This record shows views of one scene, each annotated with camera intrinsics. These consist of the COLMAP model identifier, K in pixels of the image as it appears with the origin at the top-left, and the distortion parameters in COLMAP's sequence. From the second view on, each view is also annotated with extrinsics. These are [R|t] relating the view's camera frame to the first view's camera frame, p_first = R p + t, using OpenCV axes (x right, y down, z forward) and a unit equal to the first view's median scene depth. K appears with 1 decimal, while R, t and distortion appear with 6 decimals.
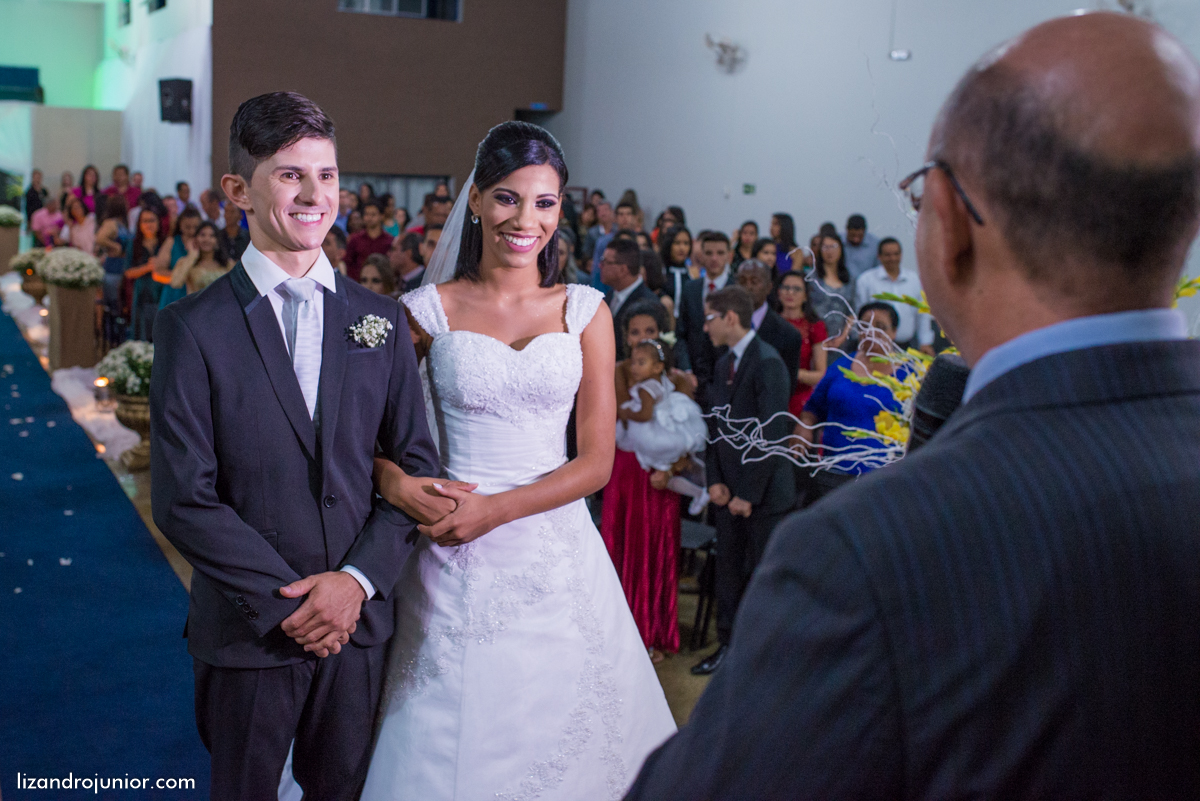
lens RADIAL K [[1140.9, 0, 600.0], [0, 1140.9, 400.5], [0, 0, 1]] dist [-0.154280, 0.002303]
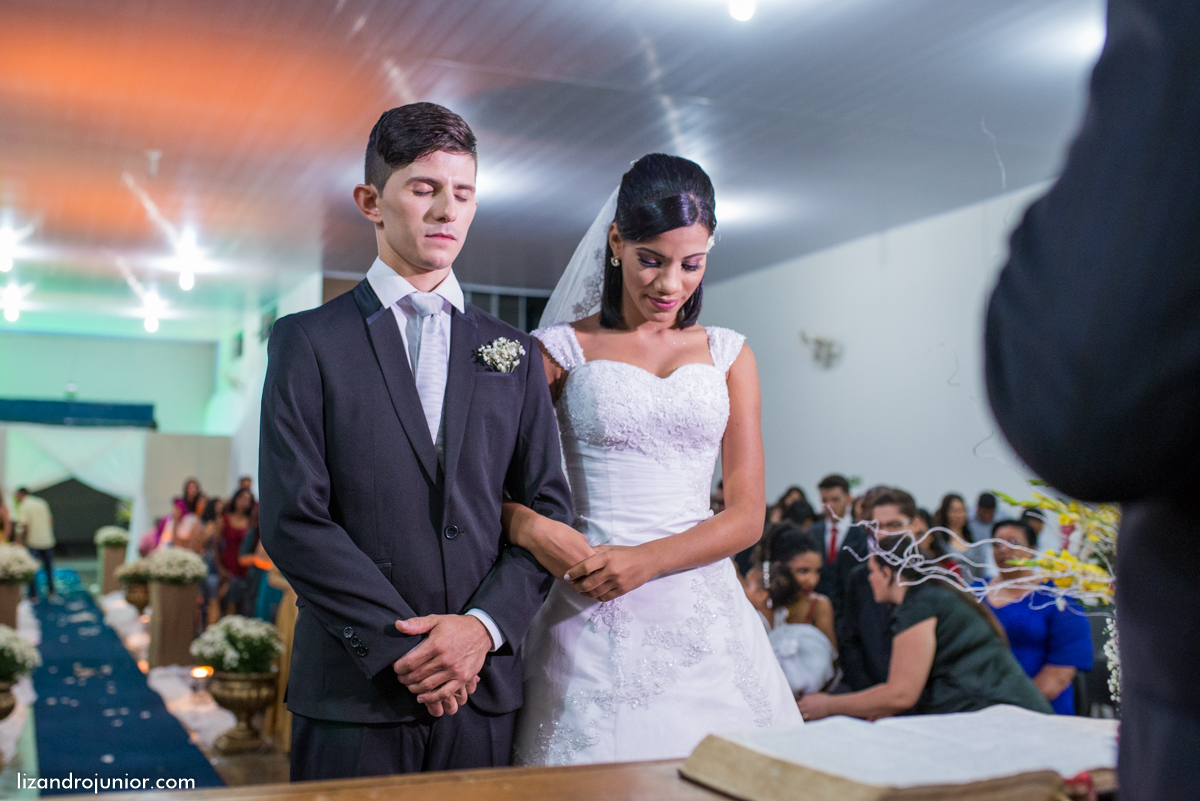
lens RADIAL K [[1140.9, 0, 600.0], [0, 1140.9, 400.5], [0, 0, 1]] dist [-0.154280, 0.002303]
pose [[0.996005, -0.040679, -0.079498, -0.050545], [0.015296, 0.954778, -0.296925, 0.241761], [0.087981, 0.294522, 0.951586, 0.142165]]
